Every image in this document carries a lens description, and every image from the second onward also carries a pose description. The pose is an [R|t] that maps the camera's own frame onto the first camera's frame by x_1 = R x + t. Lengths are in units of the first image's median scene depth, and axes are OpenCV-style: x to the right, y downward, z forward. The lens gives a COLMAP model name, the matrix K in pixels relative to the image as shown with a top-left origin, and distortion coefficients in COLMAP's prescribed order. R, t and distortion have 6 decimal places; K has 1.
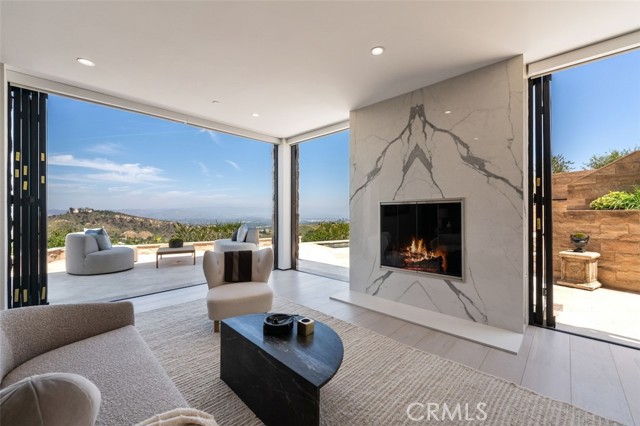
lens RADIAL K [[262.0, 0, 322.2], [0, 262.0, 212.3], [0, 0, 1]] dist [0.001953, 0.000137]
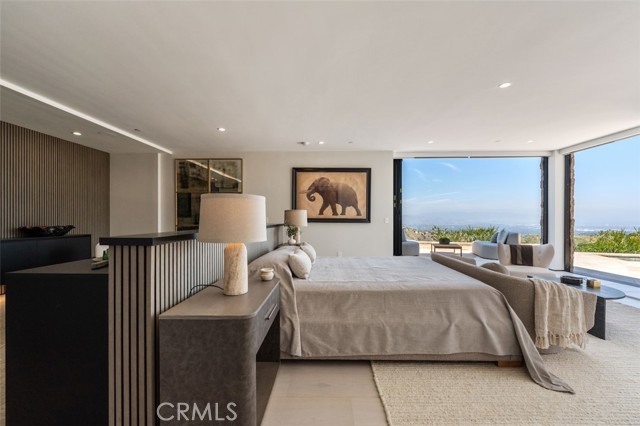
lens RADIAL K [[257.1, 0, 321.8], [0, 257.1, 219.9], [0, 0, 1]] dist [0.001506, 0.000002]
pose [[0.670261, 0.001530, -0.742124, -0.002940], [0.002011, 0.999990, 0.003877, 0.003115], [0.742123, -0.004091, 0.670251, -0.530334]]
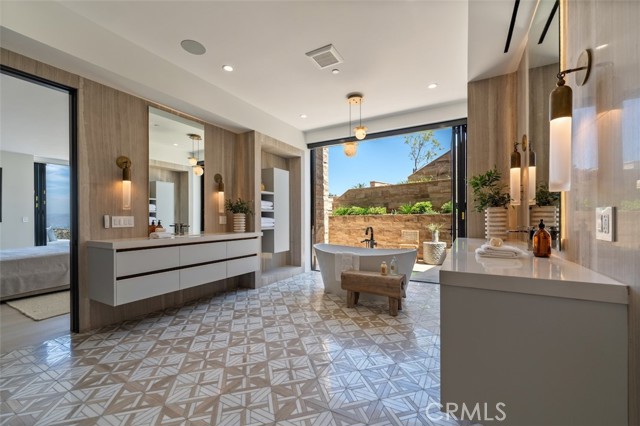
lens RADIAL K [[257.1, 0, 321.8], [0, 257.1, 219.9], [0, 0, 1]] dist [0.001506, 0.000002]
pose [[0.967785, -0.003980, 0.251745, 0.416991], [0.002439, 0.999976, 0.006434, 0.007317], [-0.251764, -0.005613, 0.967772, -1.114109]]
